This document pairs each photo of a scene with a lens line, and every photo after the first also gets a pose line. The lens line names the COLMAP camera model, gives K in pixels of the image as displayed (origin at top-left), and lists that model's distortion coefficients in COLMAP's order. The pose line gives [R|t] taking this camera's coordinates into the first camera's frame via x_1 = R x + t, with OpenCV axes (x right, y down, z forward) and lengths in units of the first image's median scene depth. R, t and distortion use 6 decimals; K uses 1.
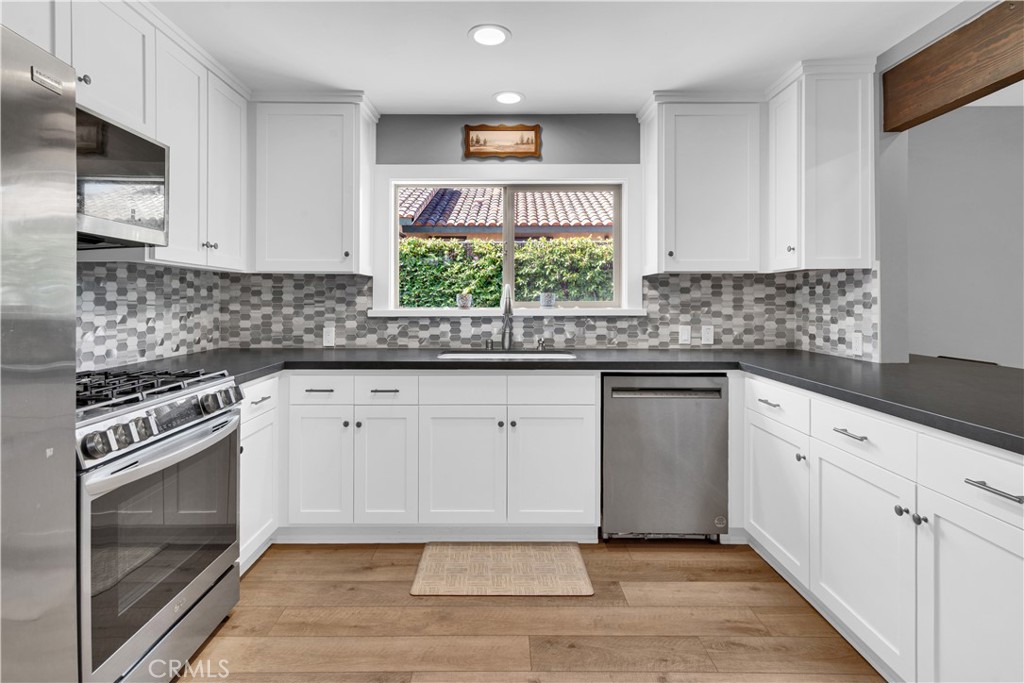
lens RADIAL K [[521.3, 0, 513.2], [0, 521.3, 302.0], [0, 0, 1]] dist [0.032746, -0.000895]
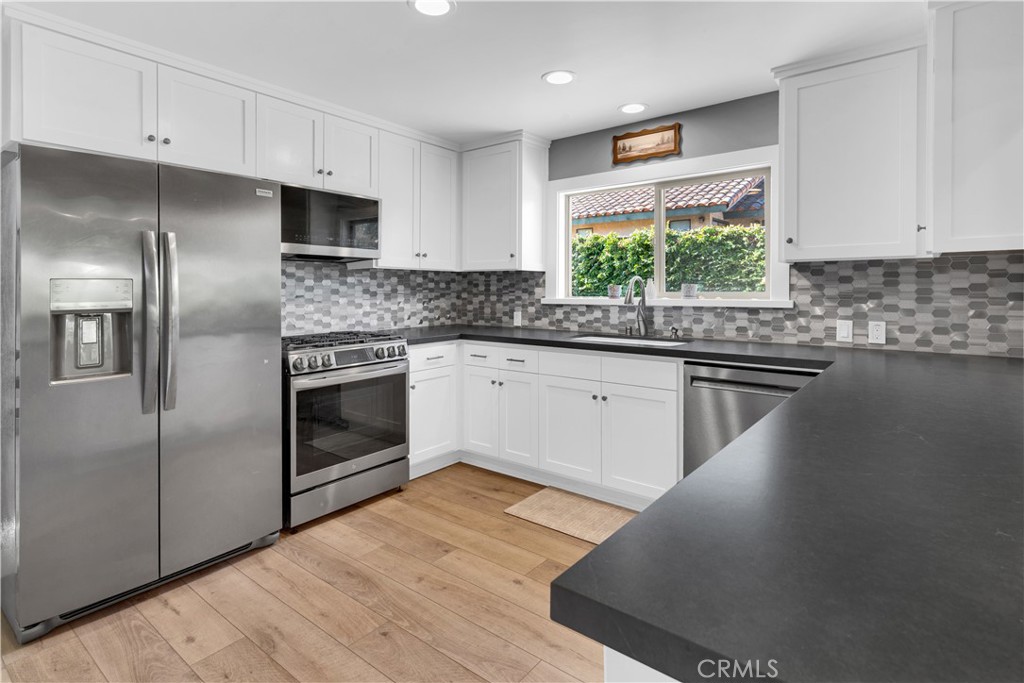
lens RADIAL K [[521.3, 0, 515.8], [0, 521.3, 286.5], [0, 0, 1]] dist [0.032746, -0.000895]
pose [[0.790841, -0.003775, -0.612010, 0.435827], [-0.001255, 0.999969, -0.007790, -0.003547], [0.612021, 0.006928, 0.790811, -0.024325]]
